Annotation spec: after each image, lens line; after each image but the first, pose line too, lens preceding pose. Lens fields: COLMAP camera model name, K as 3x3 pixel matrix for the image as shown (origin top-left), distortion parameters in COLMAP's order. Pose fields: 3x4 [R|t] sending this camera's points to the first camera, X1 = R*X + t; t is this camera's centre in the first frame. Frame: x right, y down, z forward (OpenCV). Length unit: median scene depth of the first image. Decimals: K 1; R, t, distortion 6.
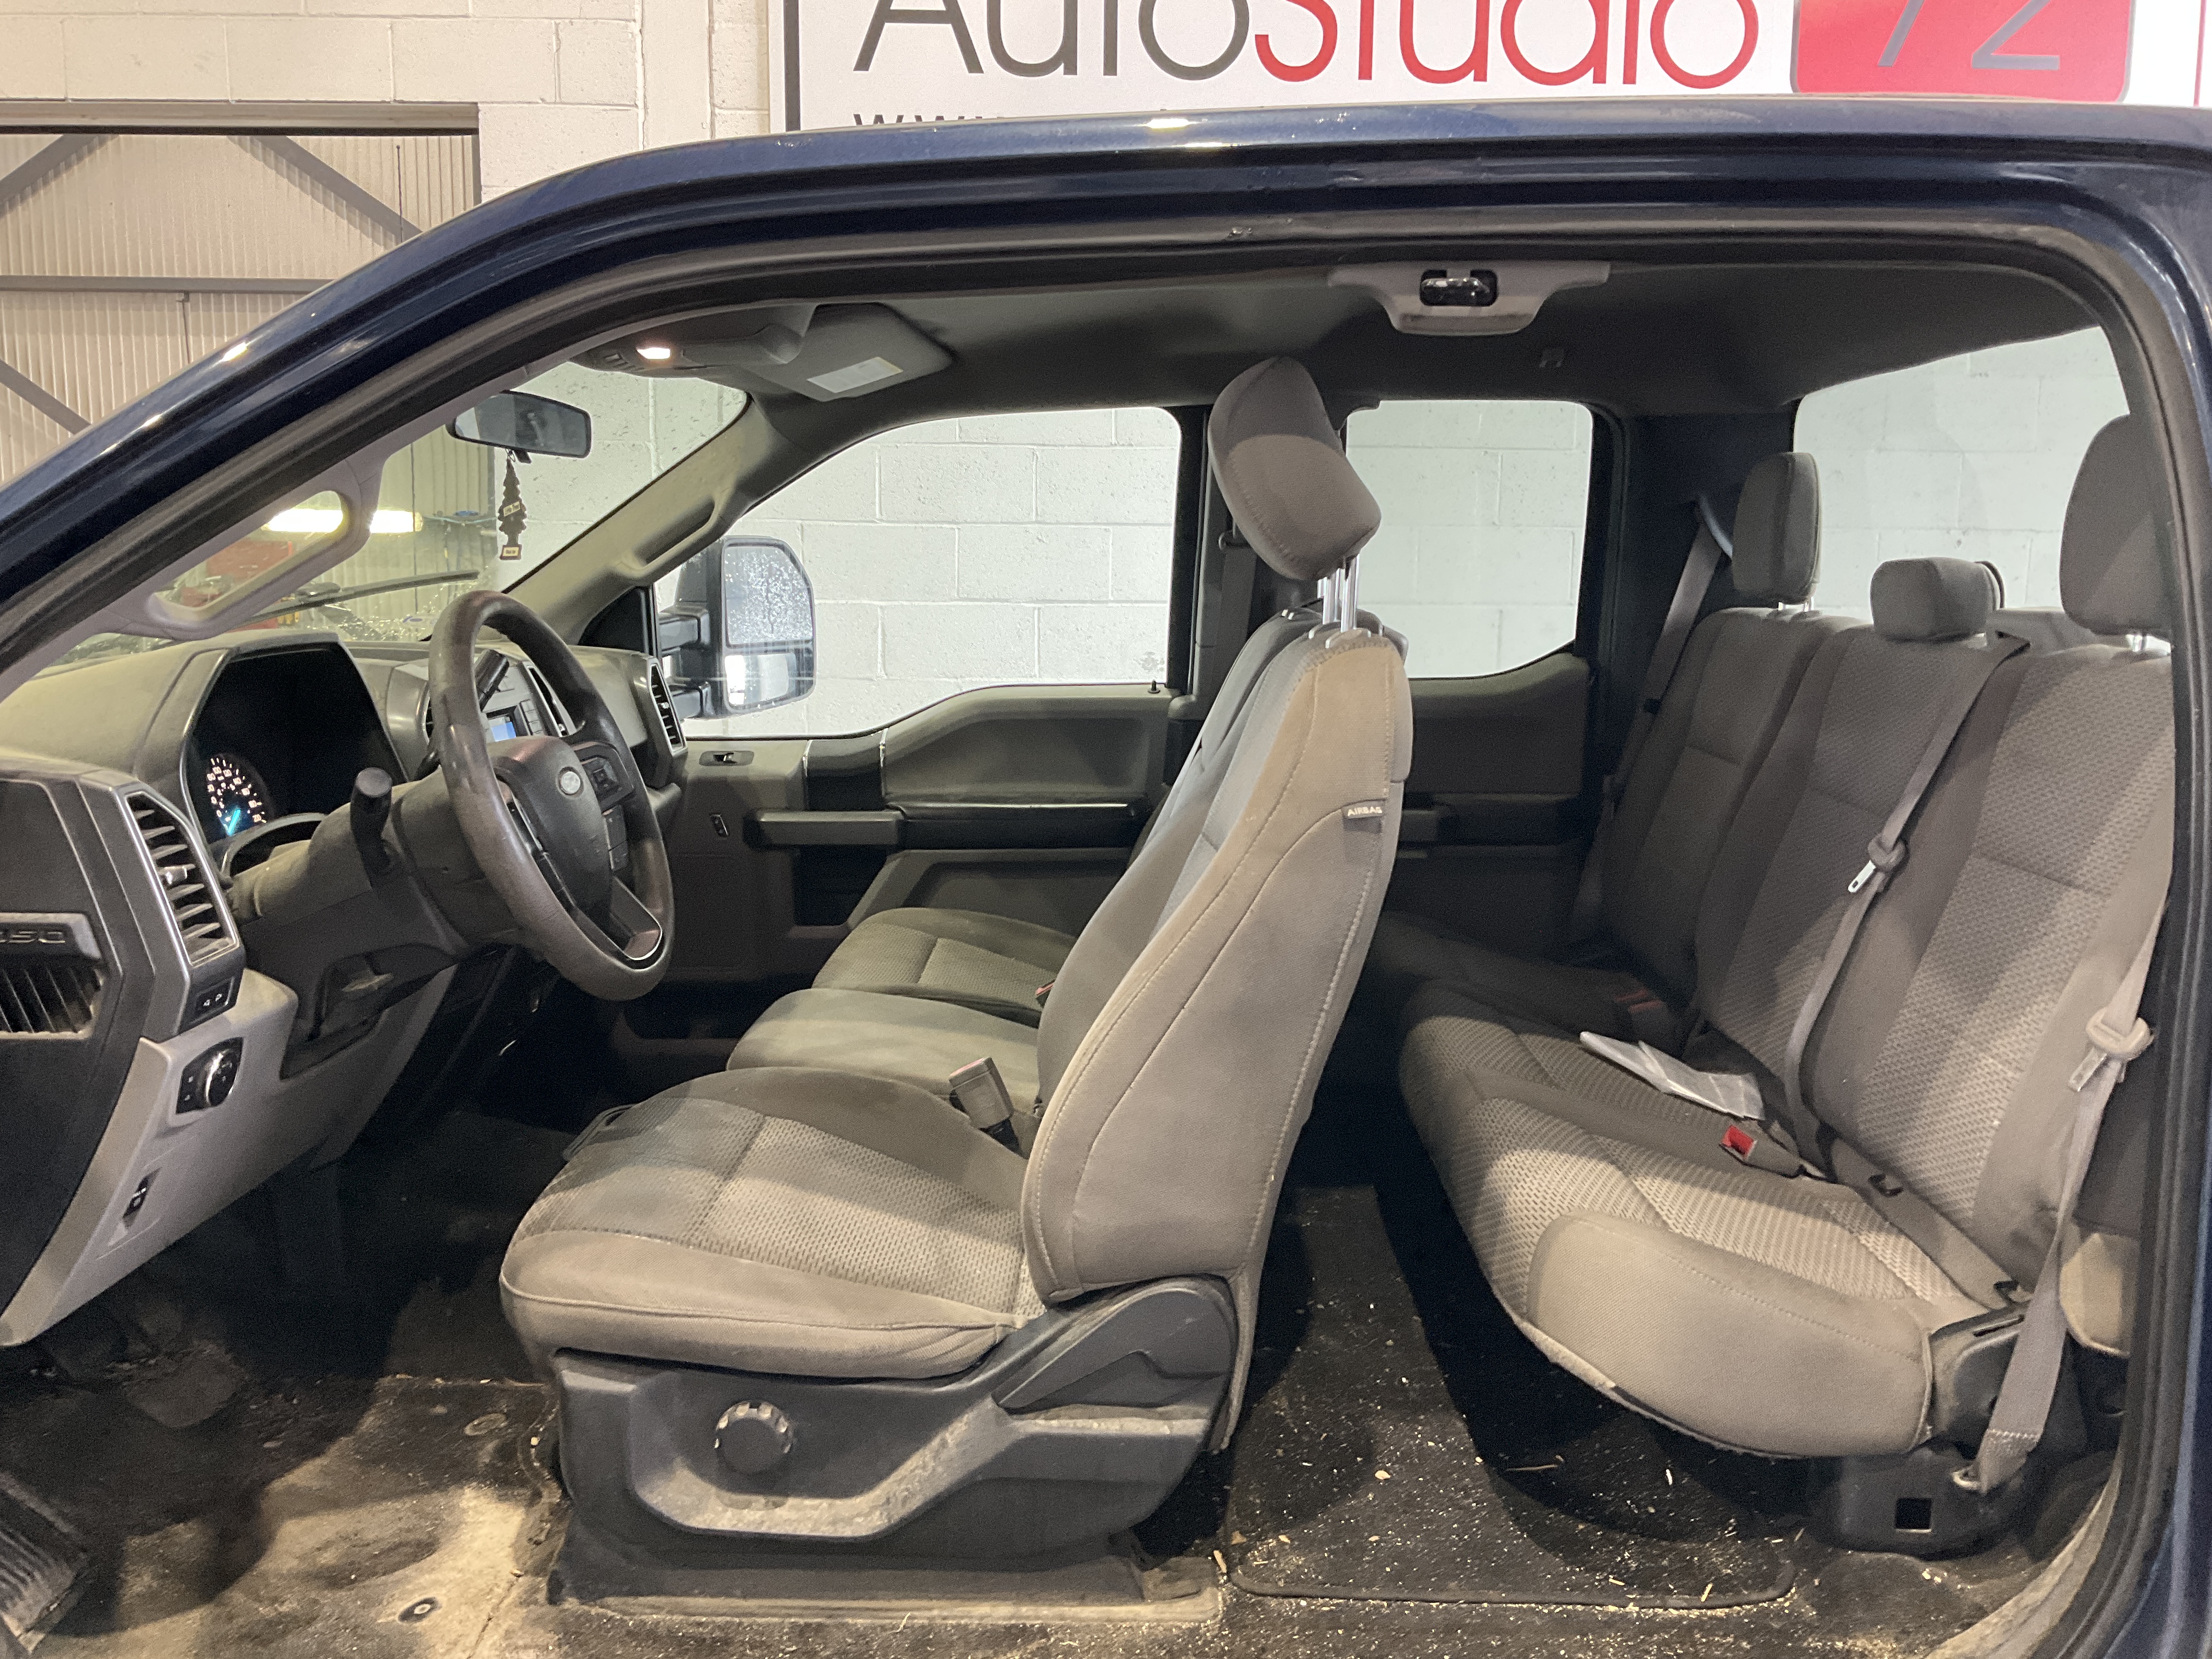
lens RADIAL K [[1831.3, 0, 1106.0], [0, 1831.3, 829.5], [0, 0, 1]] dist [0.116166, -0.319660]
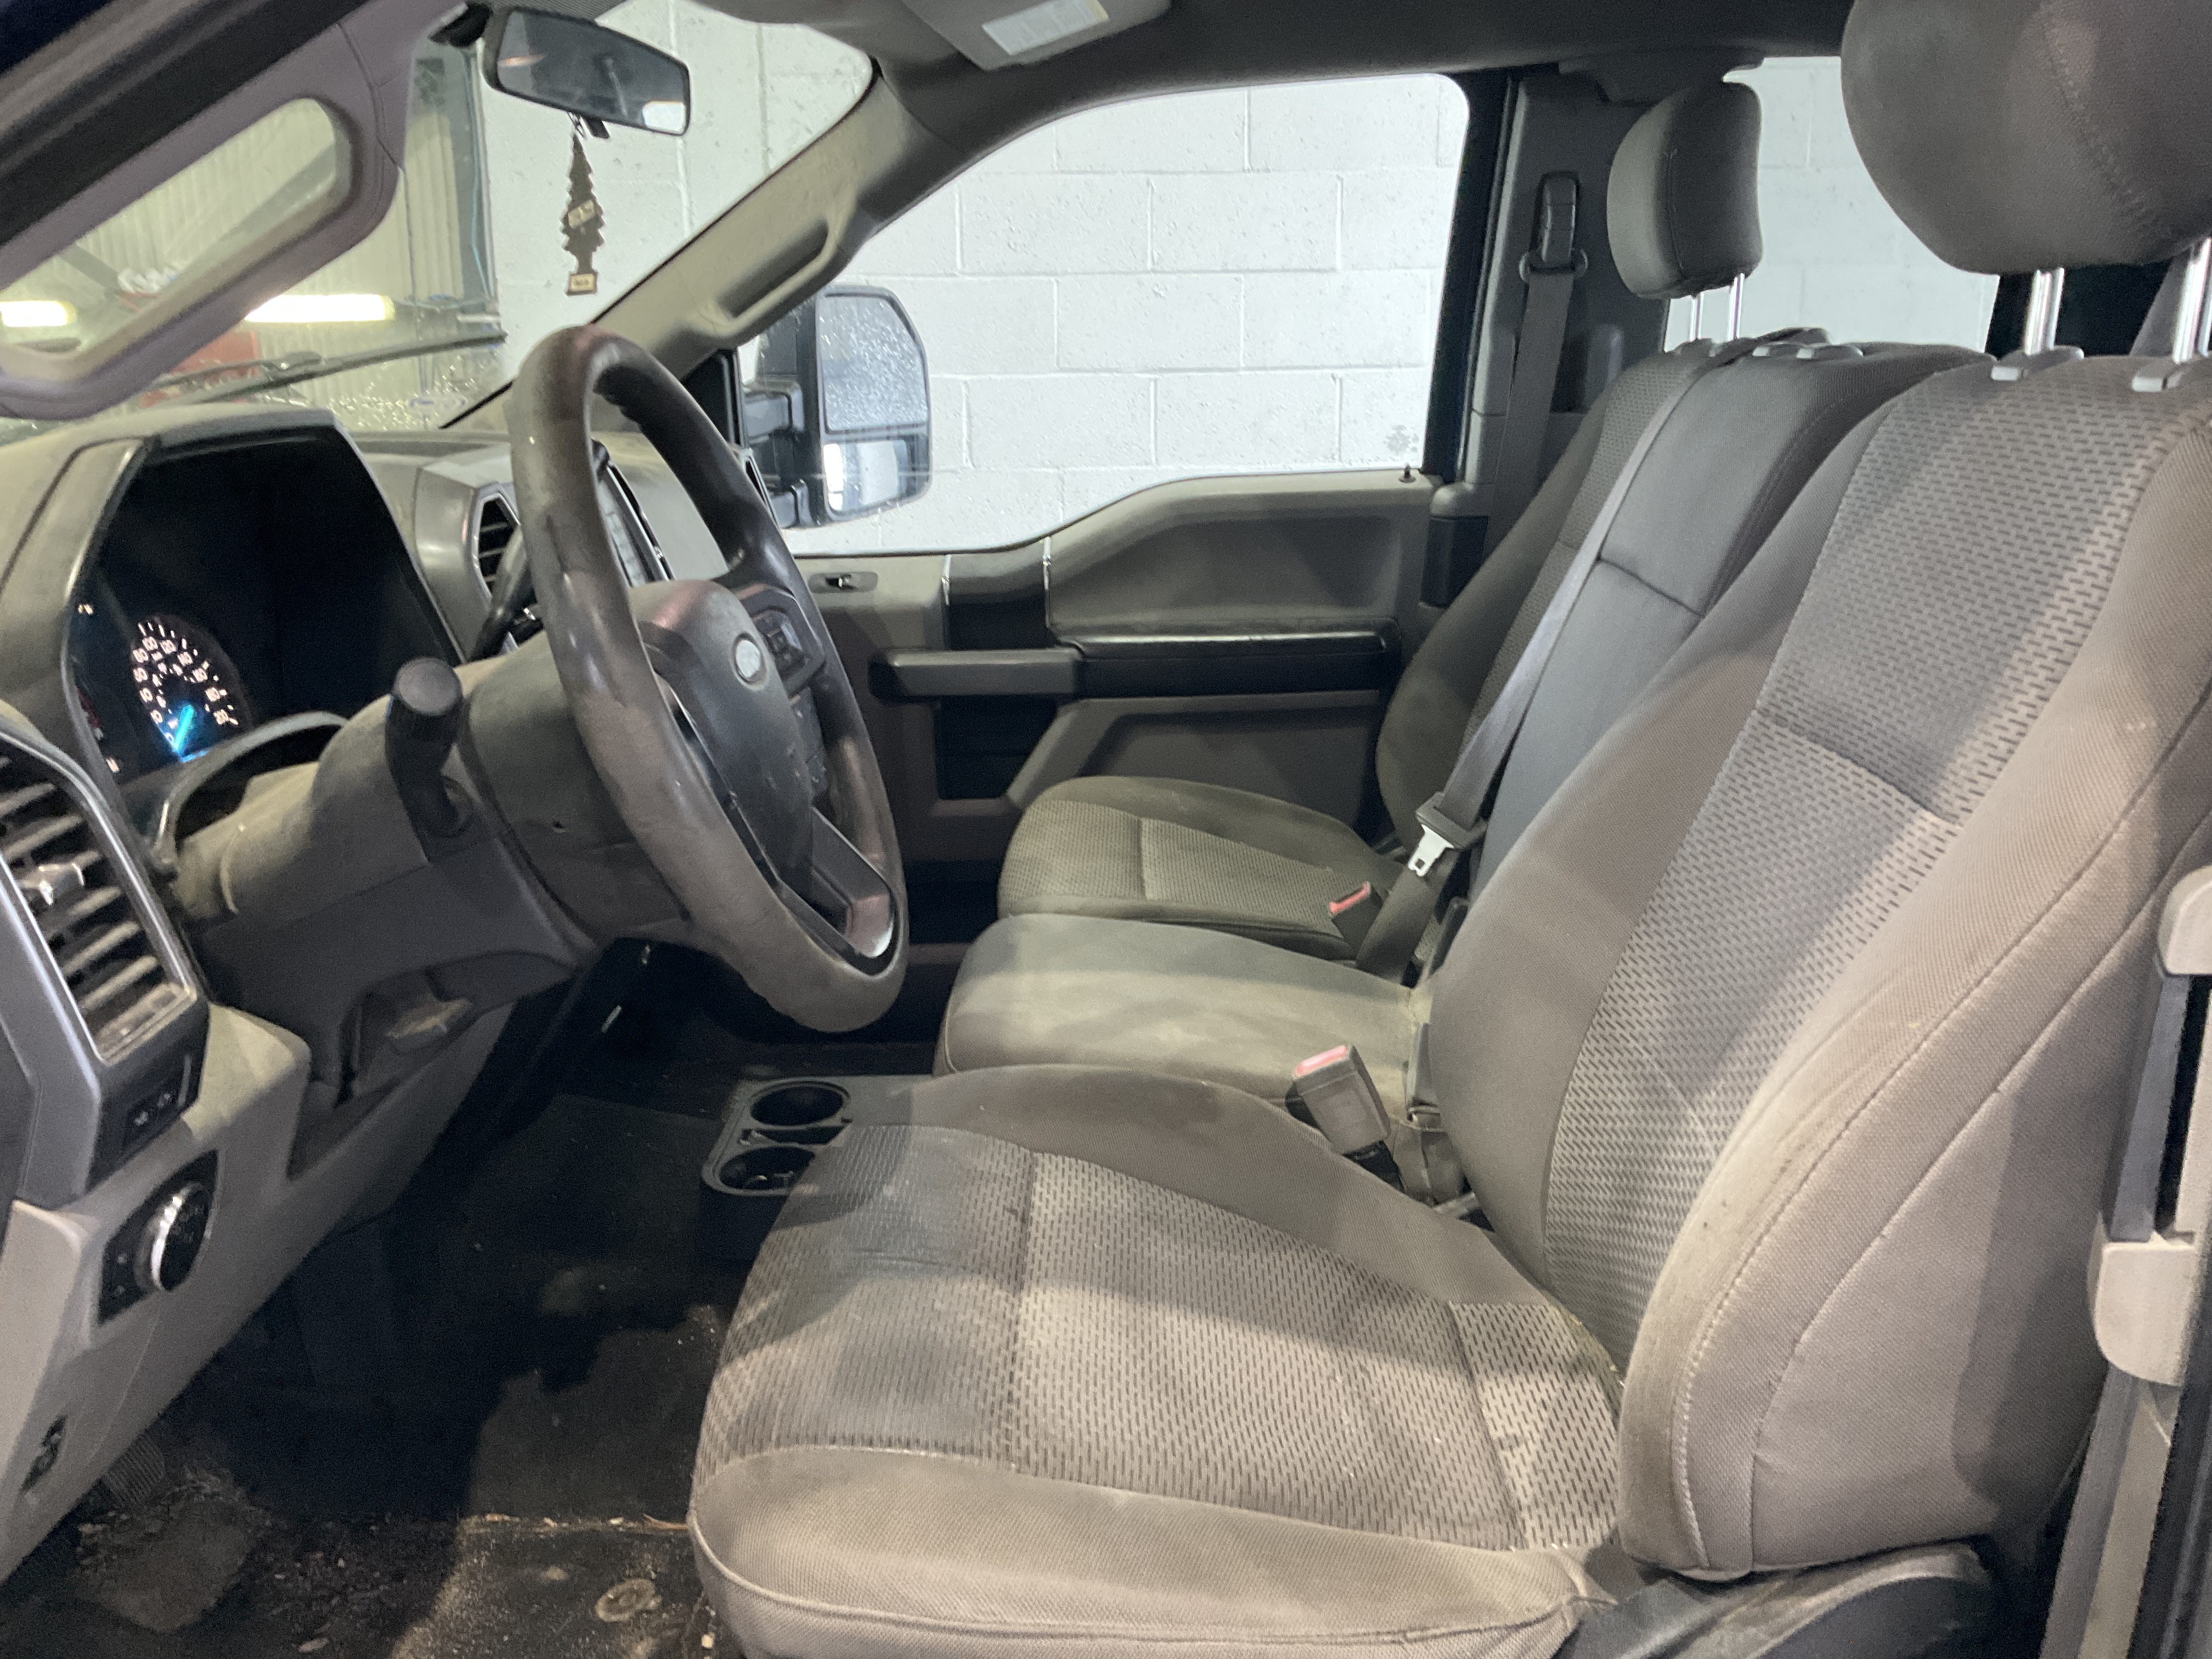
lens RADIAL K [[1851.8, 0, 1106.0], [0, 1851.8, 829.5], [0, 0, 1]] dist [0.106282, -0.243629]
pose [[0.999761, -0.021777, -0.001657, -0.148655], [0.021828, 0.993714, 0.109801, -0.028894], [-0.000745, -0.109811, 0.993952, 0.340694]]
